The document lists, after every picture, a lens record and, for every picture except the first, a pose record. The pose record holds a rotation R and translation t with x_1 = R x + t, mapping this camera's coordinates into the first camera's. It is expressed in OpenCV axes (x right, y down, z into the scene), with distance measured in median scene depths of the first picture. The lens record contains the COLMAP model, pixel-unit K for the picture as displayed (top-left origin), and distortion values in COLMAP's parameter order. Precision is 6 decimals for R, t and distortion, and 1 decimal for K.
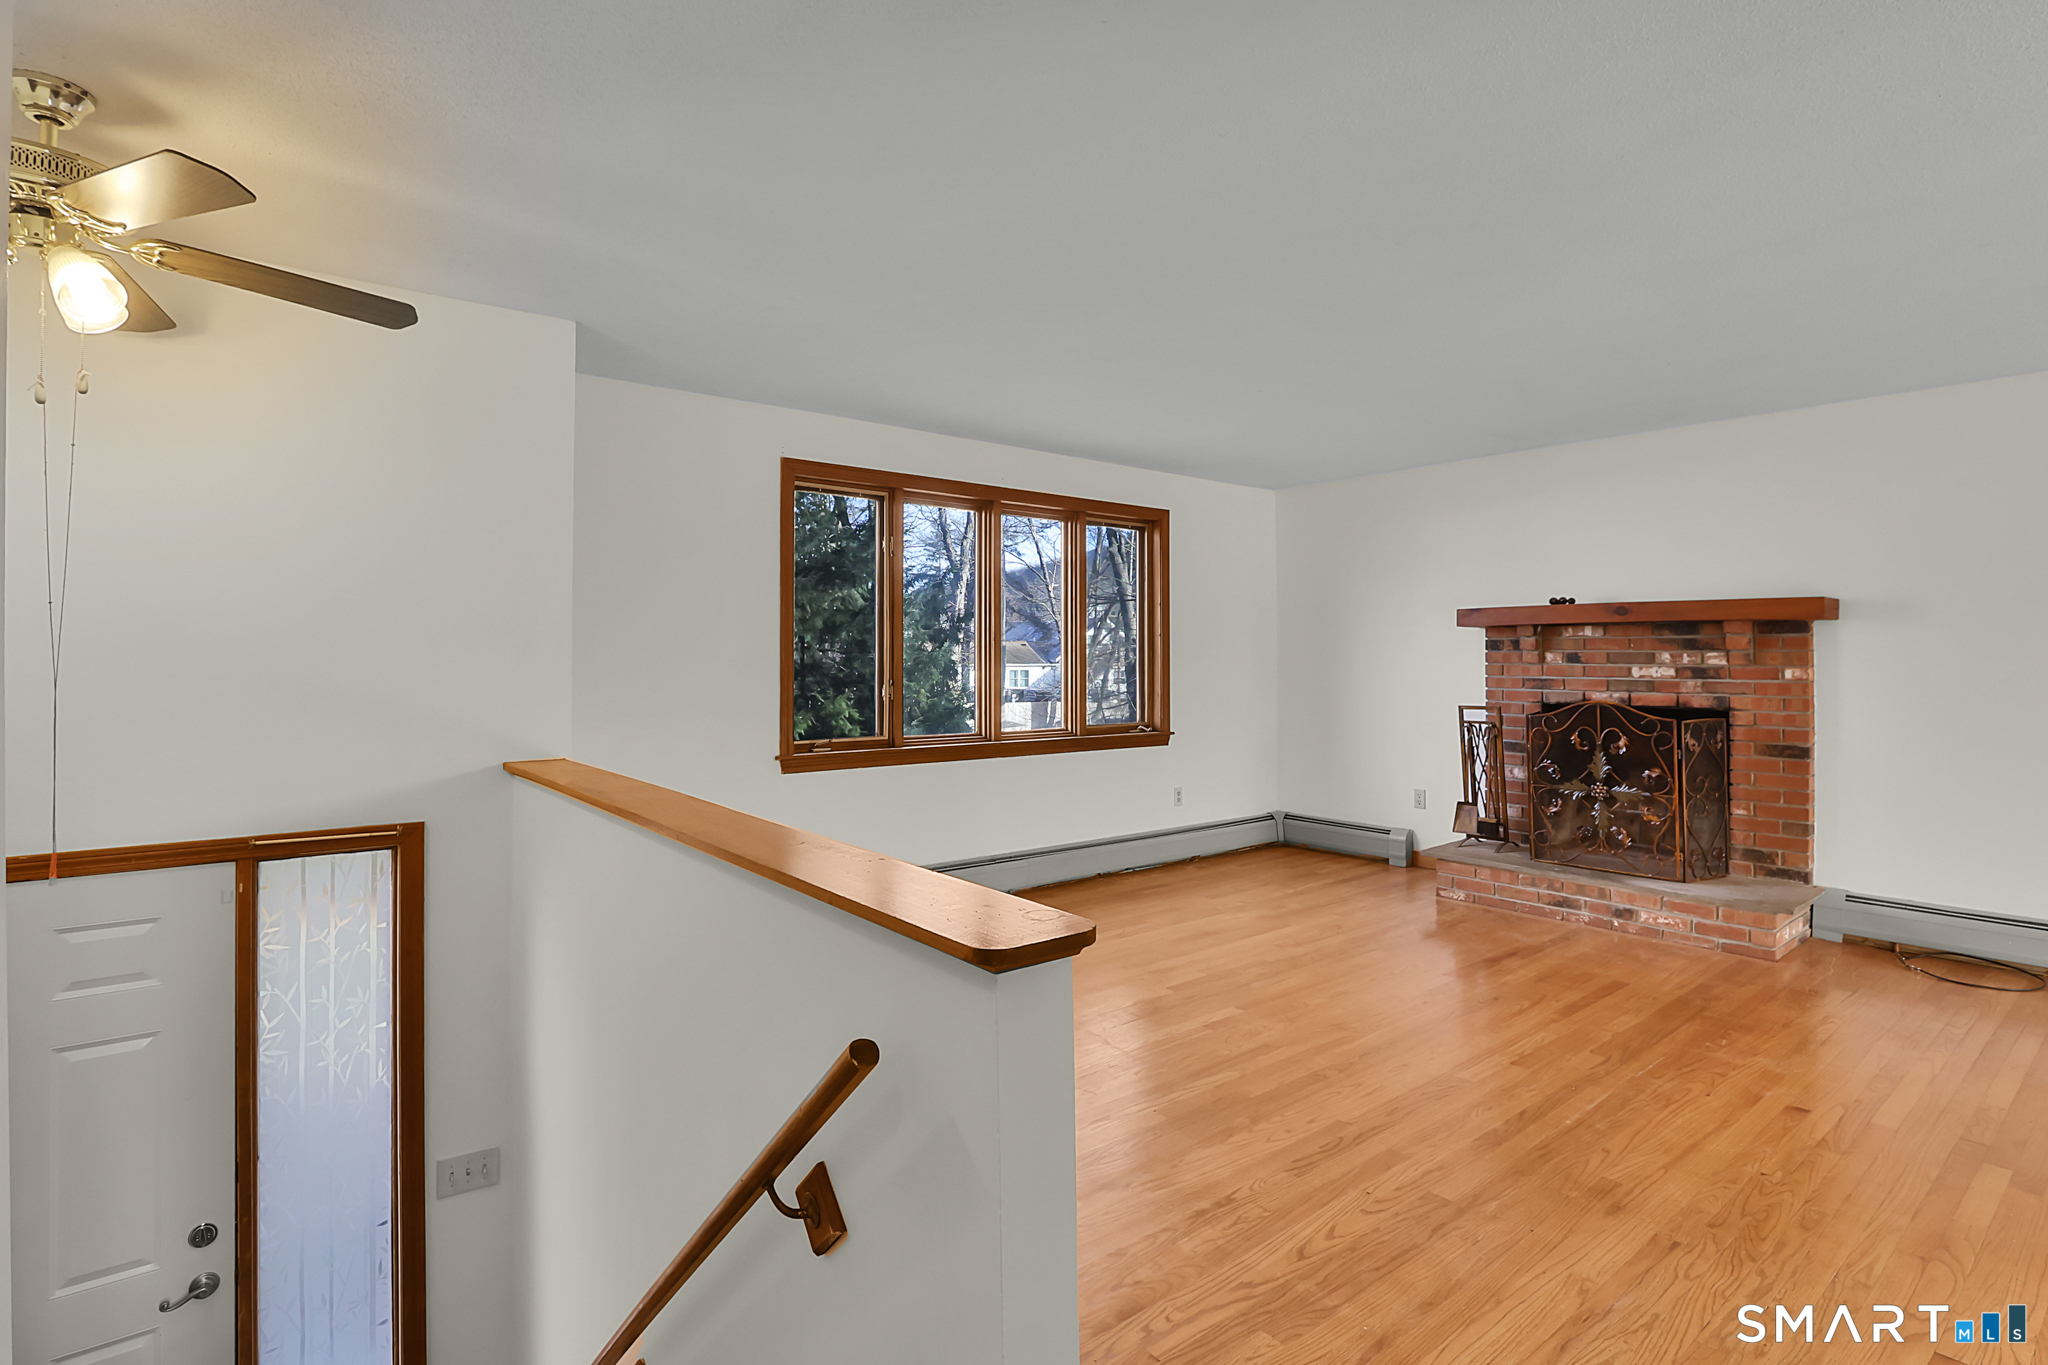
lens RADIAL K [[1038.4, 0, 1020.9], [0, 1038.4, 653.5], [0, 0, 1]] dist [-0.057956, -0.000179]
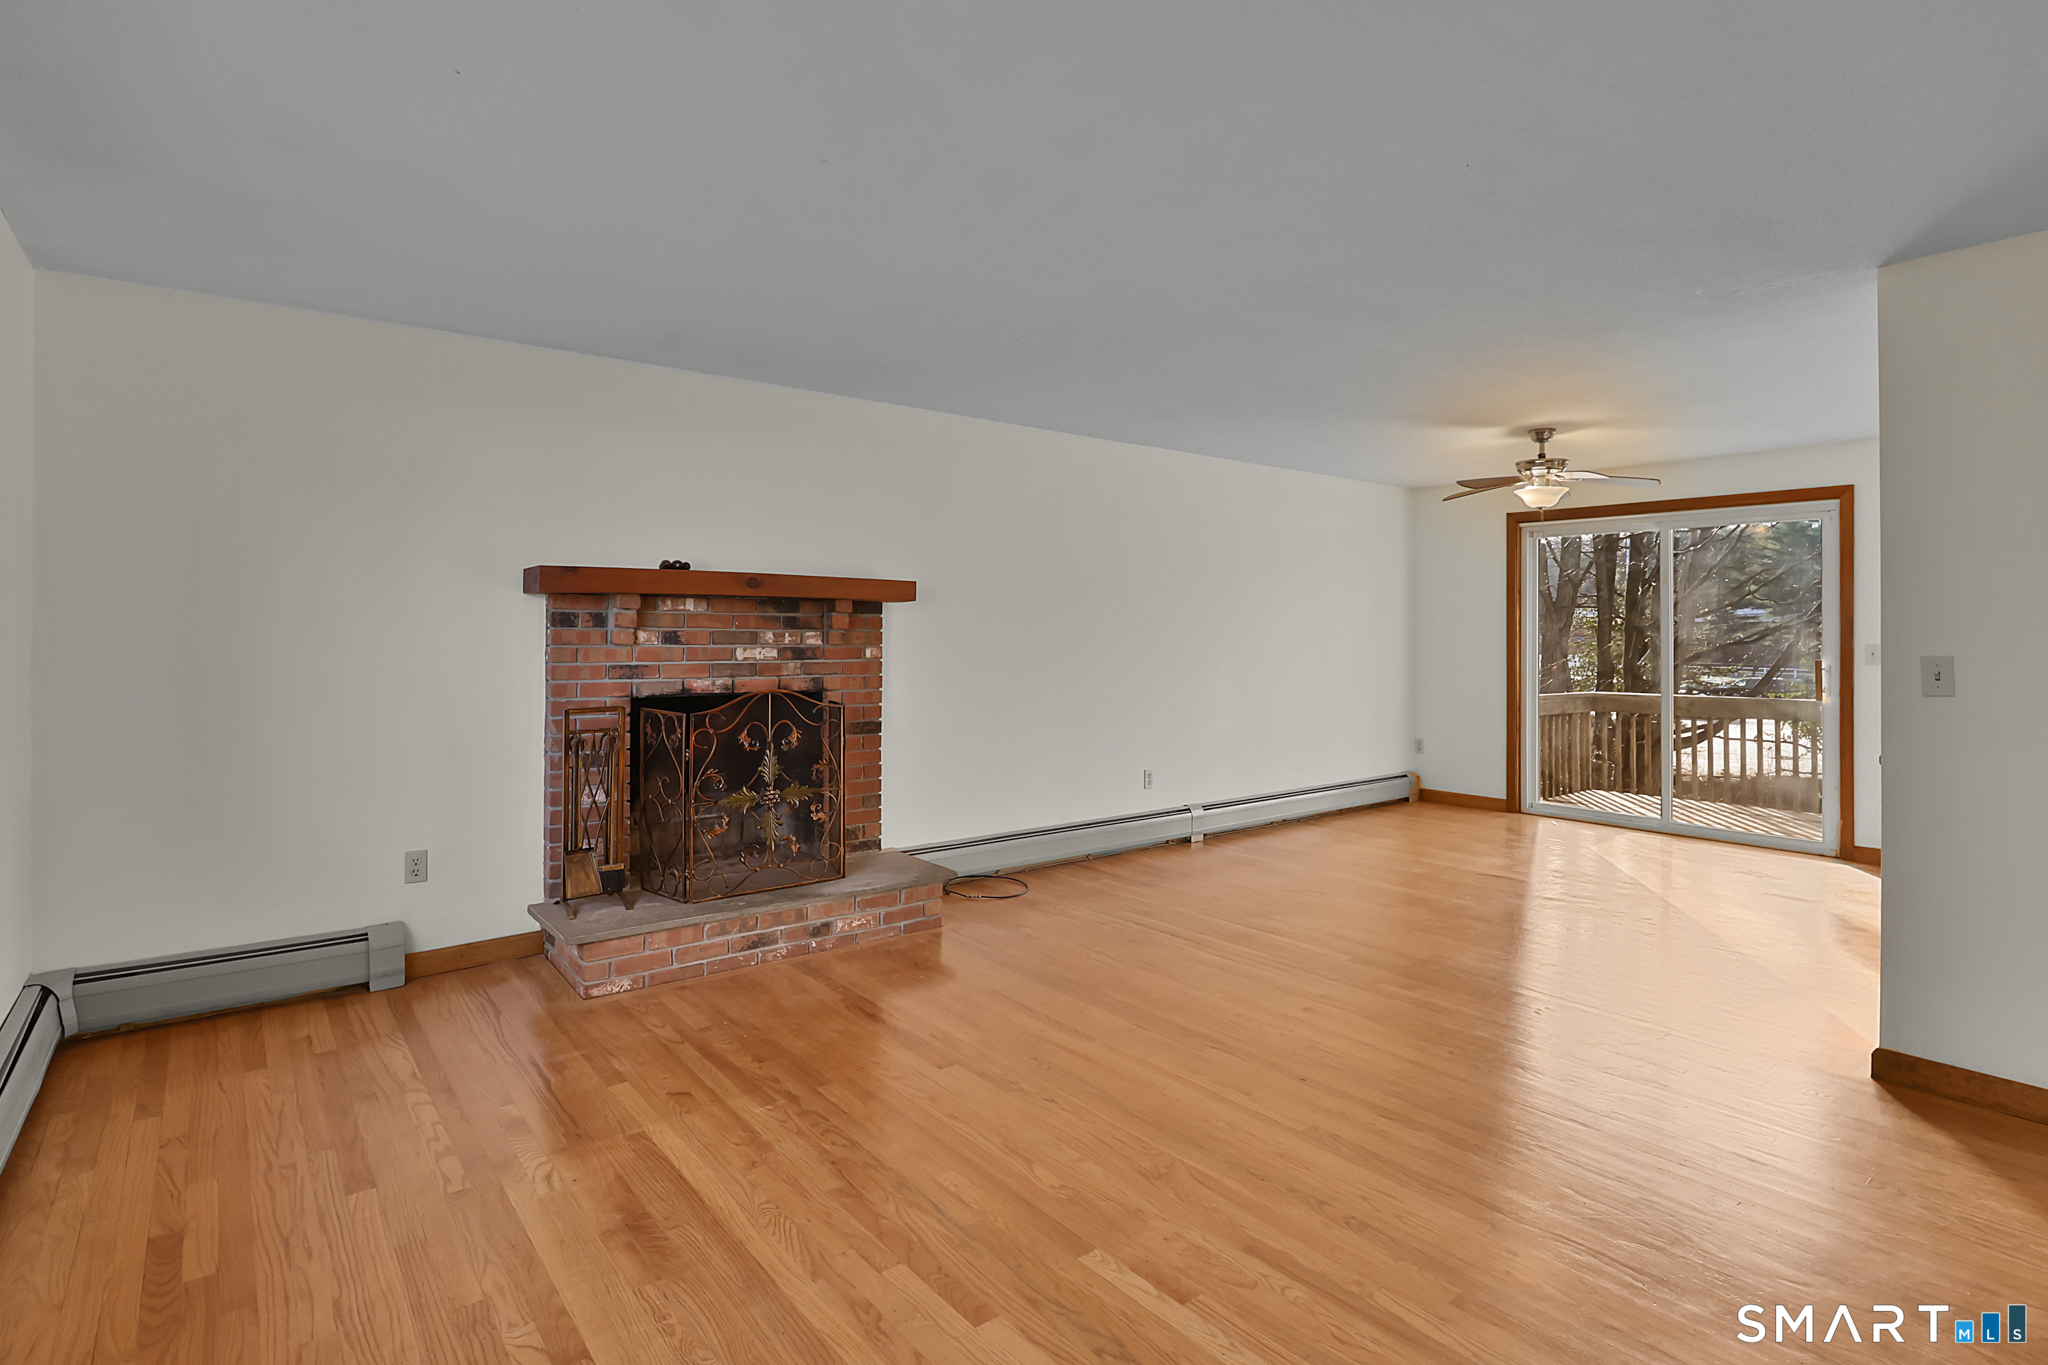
lens RADIAL K [[1023.4, 0, 1025.9], [0, 1023.4, 637.9], [0, 0, 1]] dist [-0.007481, -0.000709]
pose [[-0.007421, -0.010417, 0.999918, -0.276284], [-0.011314, 0.999883, 0.010333, -0.007332], [-0.999908, -0.011236, -0.007538, 0.791515]]
